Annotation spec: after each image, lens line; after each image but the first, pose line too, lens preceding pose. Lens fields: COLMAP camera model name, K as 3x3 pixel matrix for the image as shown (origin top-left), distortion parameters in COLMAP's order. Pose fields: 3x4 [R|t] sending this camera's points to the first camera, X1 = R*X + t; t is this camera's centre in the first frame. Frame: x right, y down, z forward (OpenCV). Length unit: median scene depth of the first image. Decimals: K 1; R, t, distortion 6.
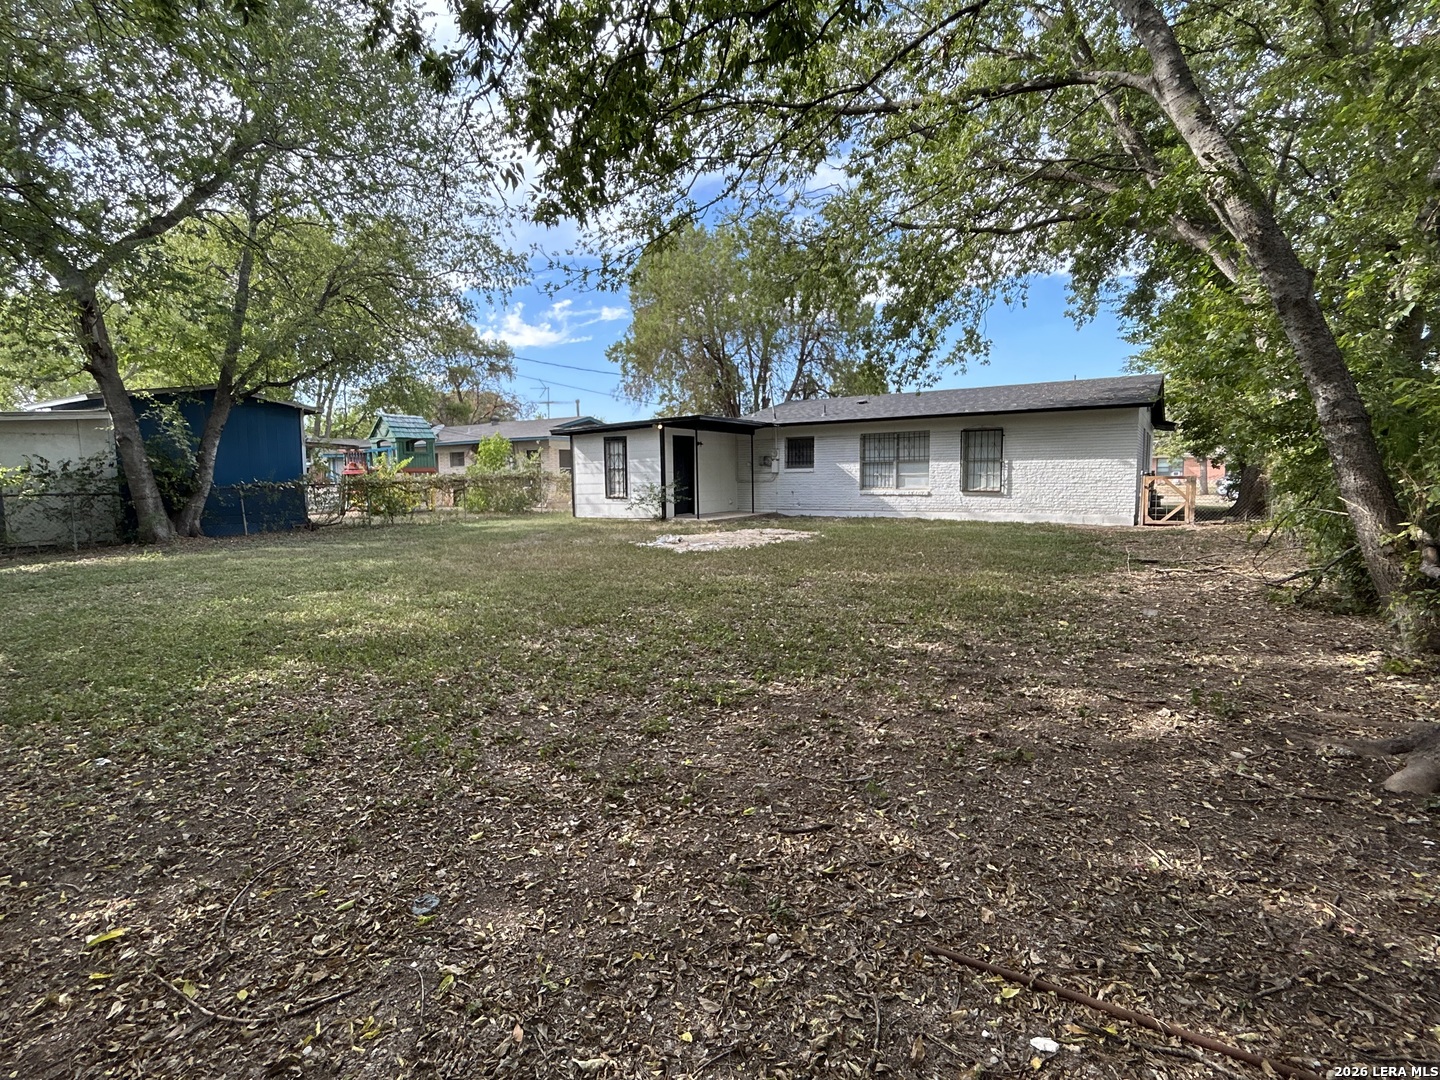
lens RADIAL K [[719.7, 0, 718.0], [0, 719.7, 539.3], [0, 0, 1]] dist [-0.000249, -0.000786]
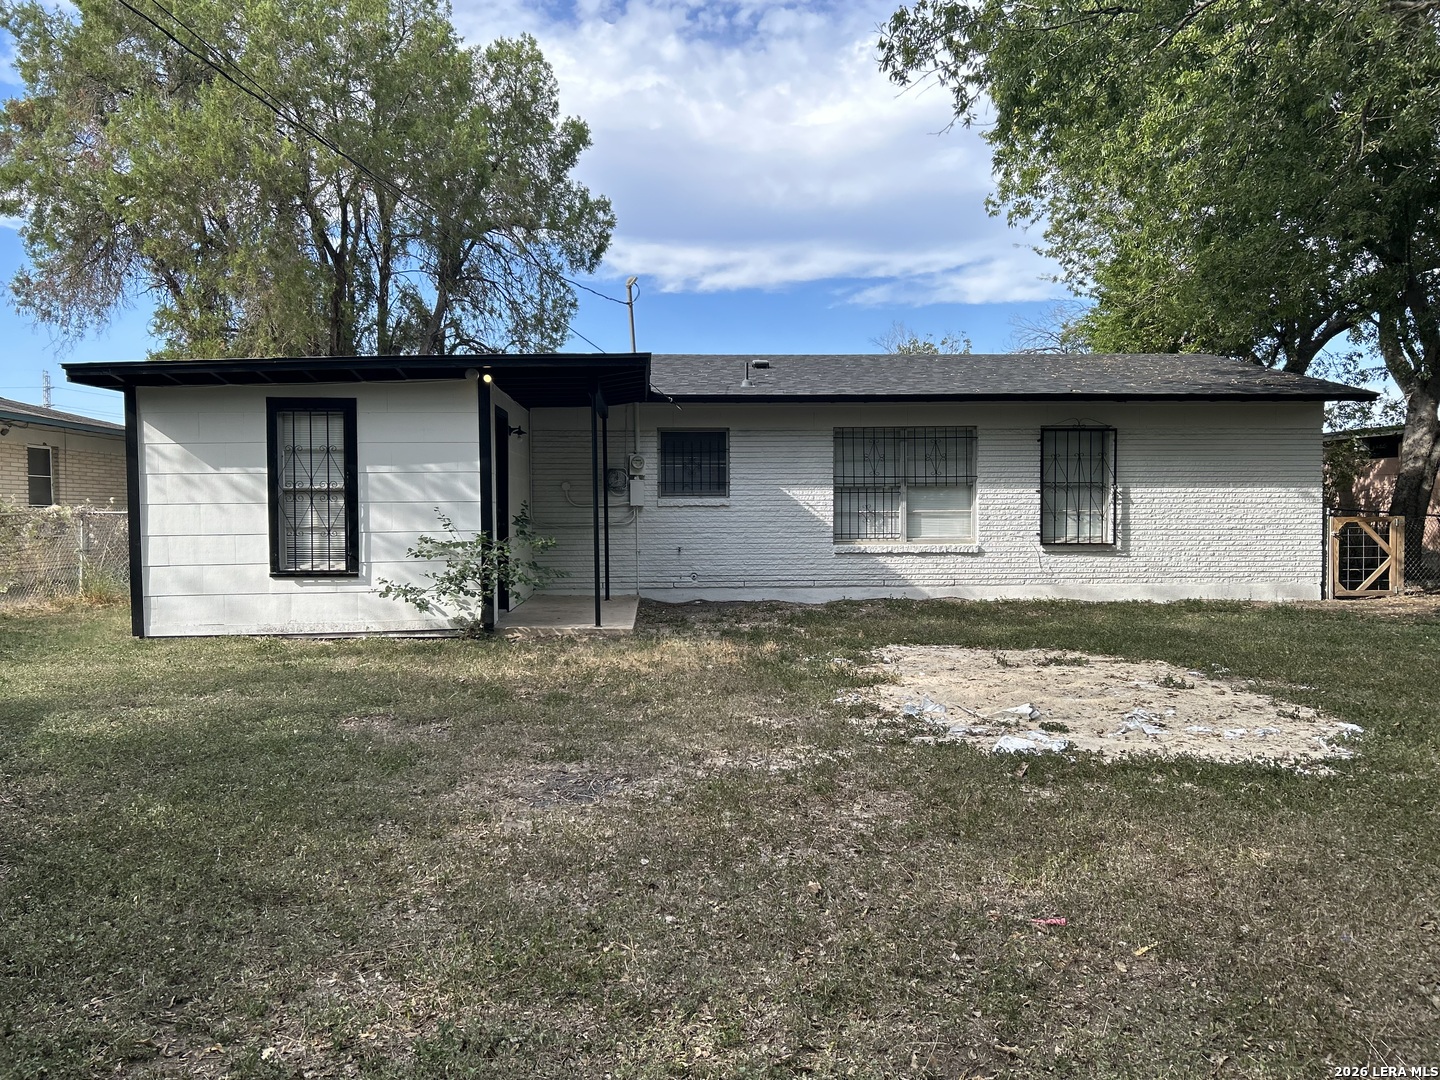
lens RADIAL K [[1140.1, 0, 711.8], [0, 1140.1, 548.9], [0, 0, 1]] dist [0.045100, -0.051261]
pose [[0.798696, -0.014006, 0.601572, -0.331508], [0.049065, 0.997916, -0.041909, -0.039019], [-0.599731, 0.062989, 0.797719, 0.462595]]
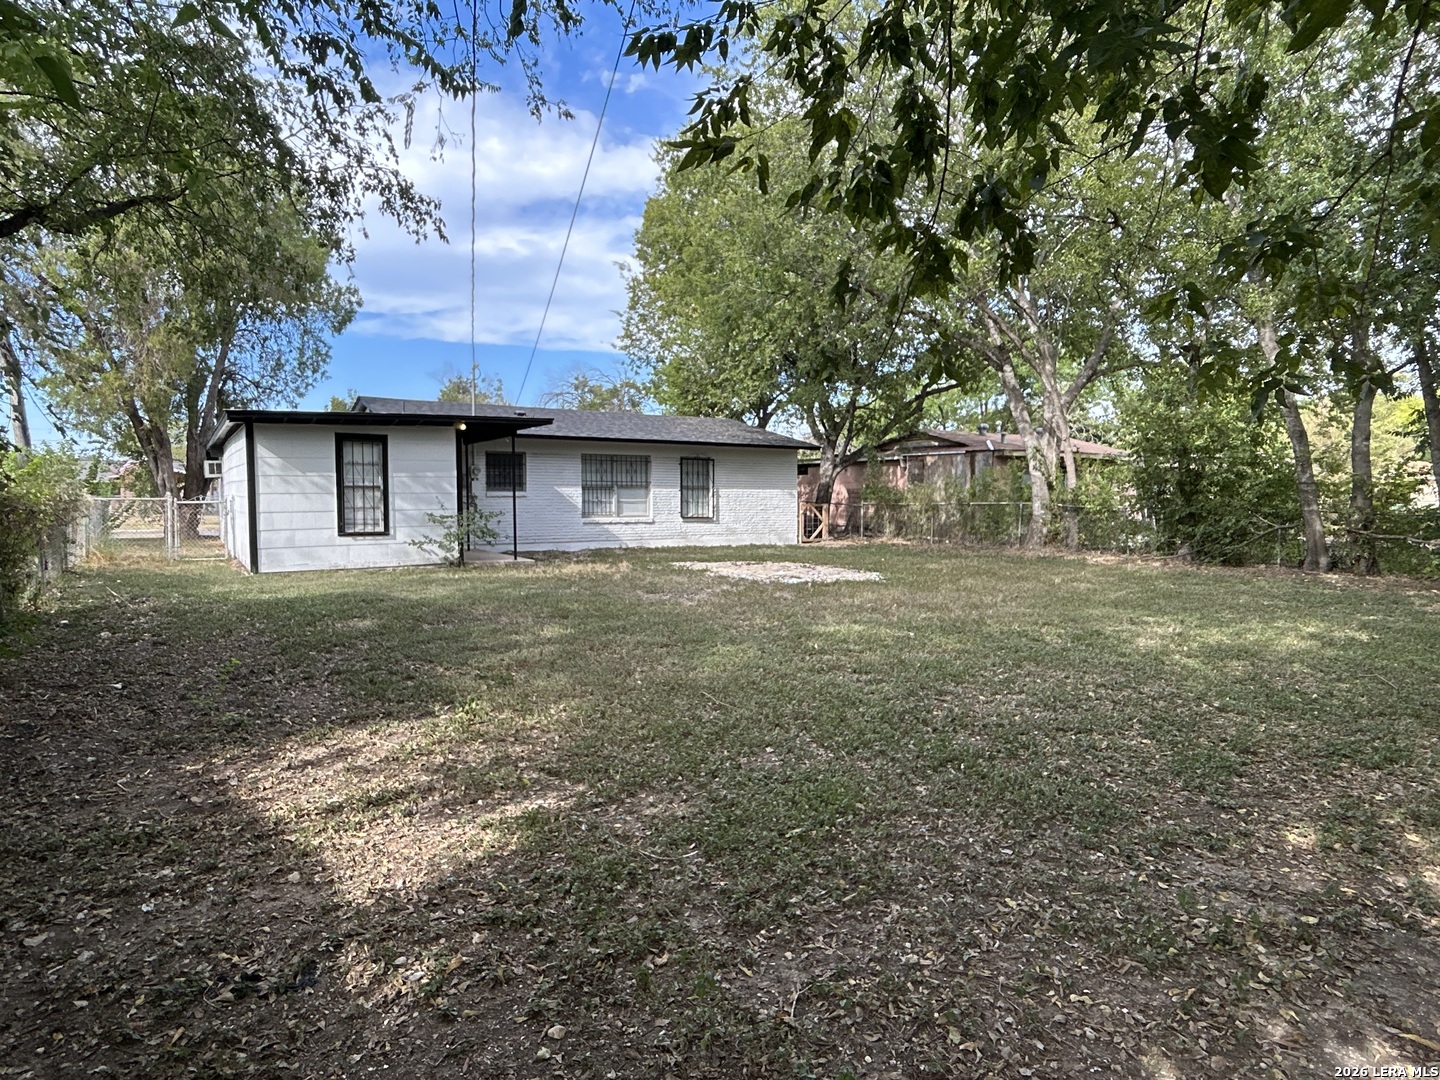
lens RADIAL K [[865.9, 0, 719.0], [0, 865.9, 540.2], [0, 0, 1]] dist [-0.000238, -0.005133]
pose [[0.393372, -0.031912, 0.918825, -0.720050], [0.075912, 0.997112, 0.002131, -0.032687], [-0.916240, 0.068911, 0.394659, 0.454046]]
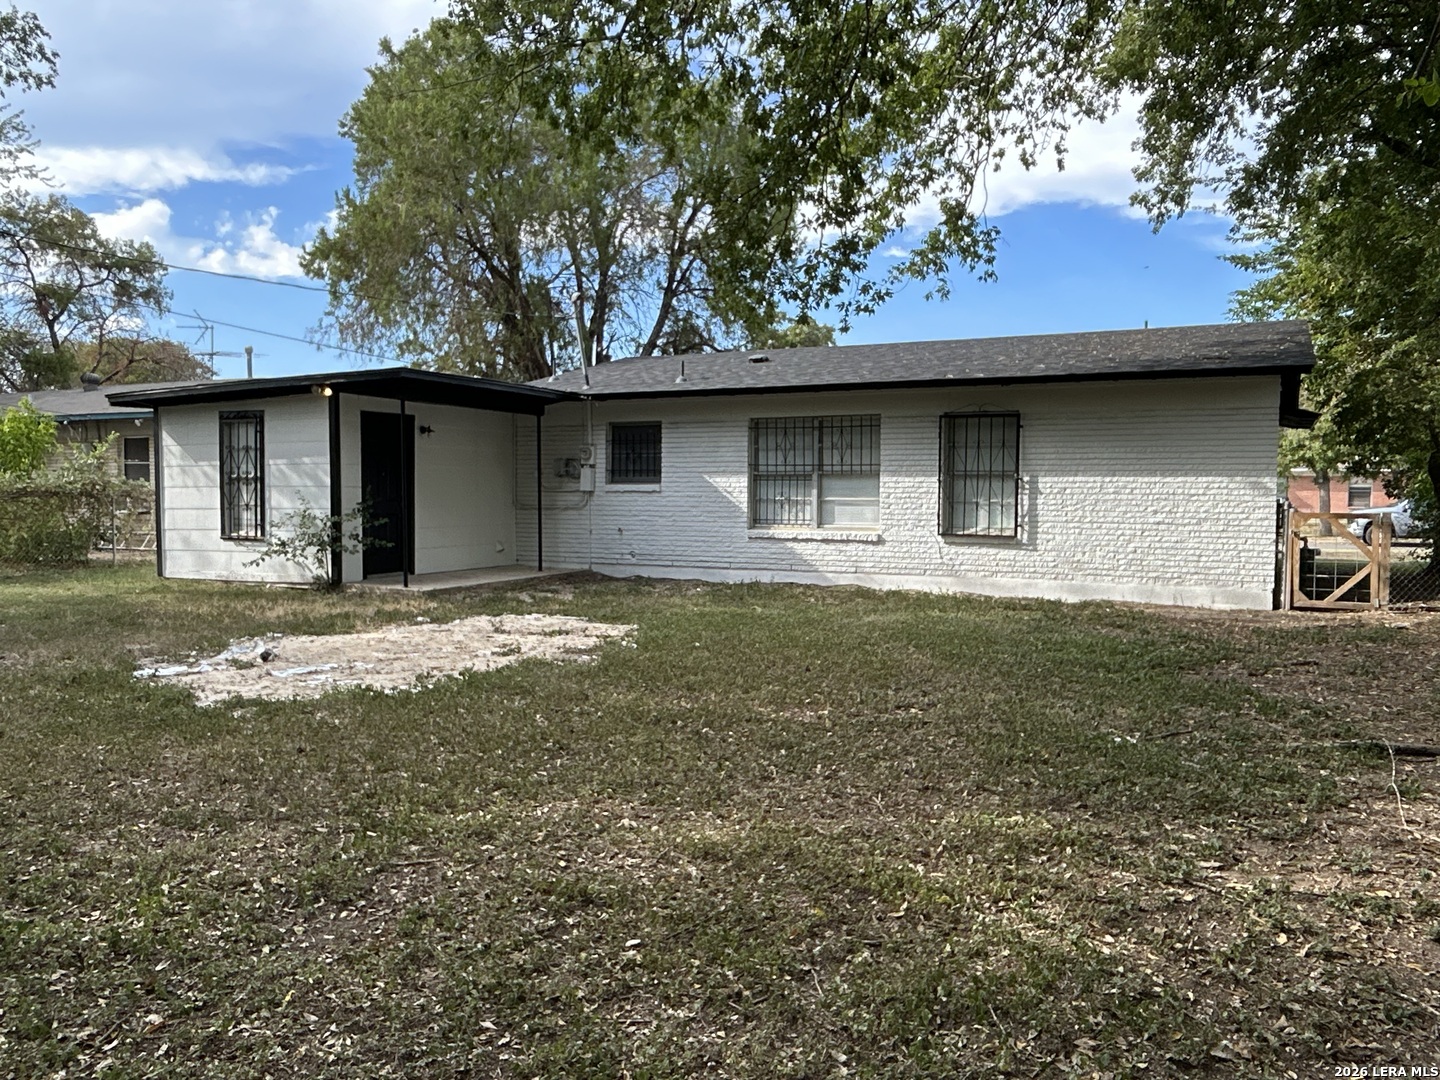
lens RADIAL K [[1112.8, 0, 730.6], [0, 1112.8, 541.7], [0, 0, 1]] dist [0.005505, 0.004856]
pose [[0.991897, 0.010715, 0.126595, 0.089101], [-0.005128, 0.999002, -0.044374, -0.025541], [-0.126944, 0.043365, 0.990962, 0.235448]]
